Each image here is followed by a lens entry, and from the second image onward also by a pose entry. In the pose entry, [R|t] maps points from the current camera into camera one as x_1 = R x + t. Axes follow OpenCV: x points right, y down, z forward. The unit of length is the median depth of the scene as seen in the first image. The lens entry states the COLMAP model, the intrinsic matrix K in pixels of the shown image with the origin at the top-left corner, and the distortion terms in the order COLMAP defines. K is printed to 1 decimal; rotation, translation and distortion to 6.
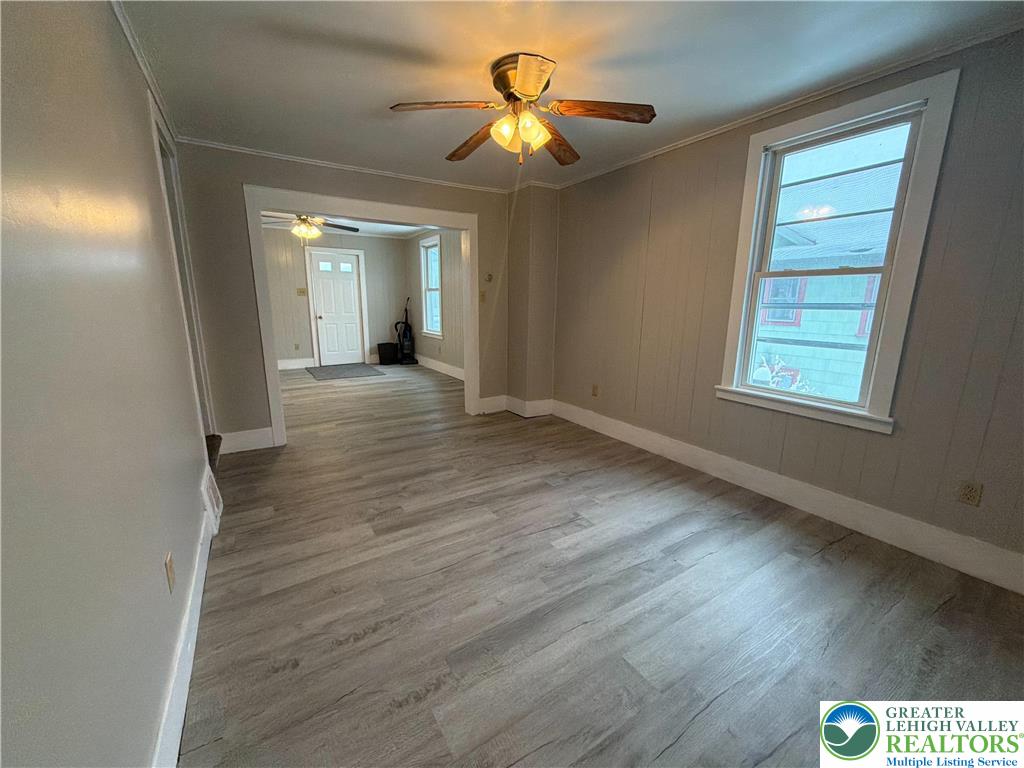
lens RADIAL K [[408.9, 0, 513.4], [0, 408.9, 385.7], [0, 0, 1]] dist [-0.001561, -0.000359]
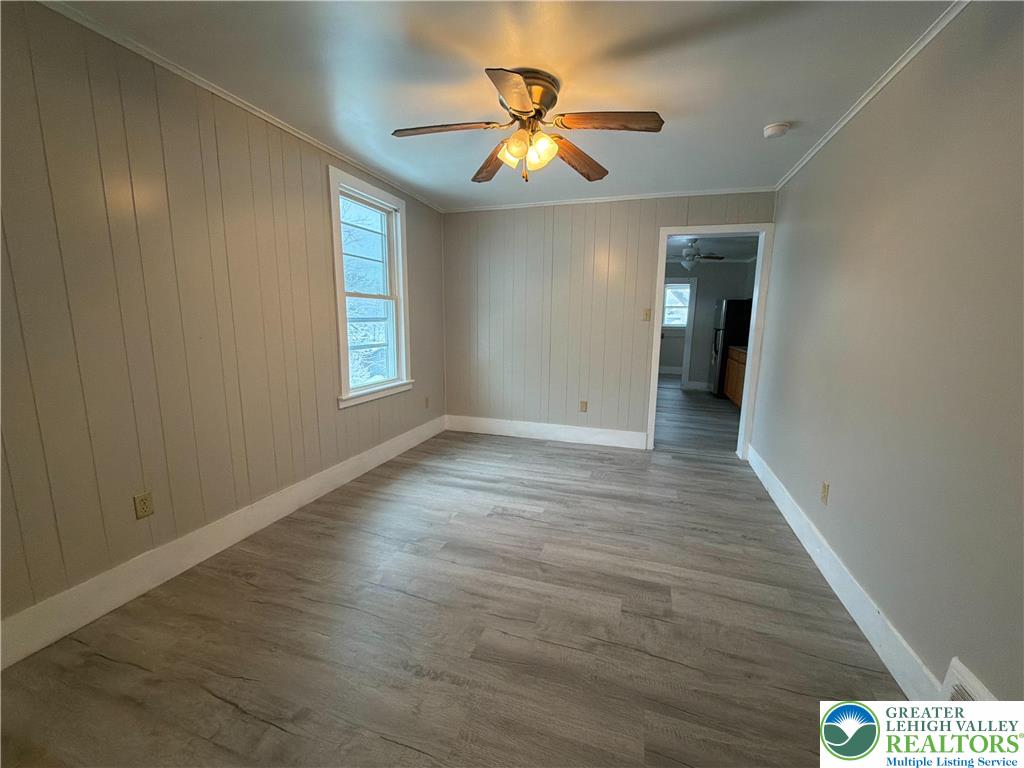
lens RADIAL K [[408.9, 0, 513.5], [0, 408.9, 384.1], [0, 0, 1]] dist [-0.001561, -0.000359]
pose [[-0.637229, -0.139214, 0.757997, -0.720921], [0.141665, 0.945631, 0.292769, -0.351732], [-0.757542, 0.293943, -0.582861, 1.626380]]
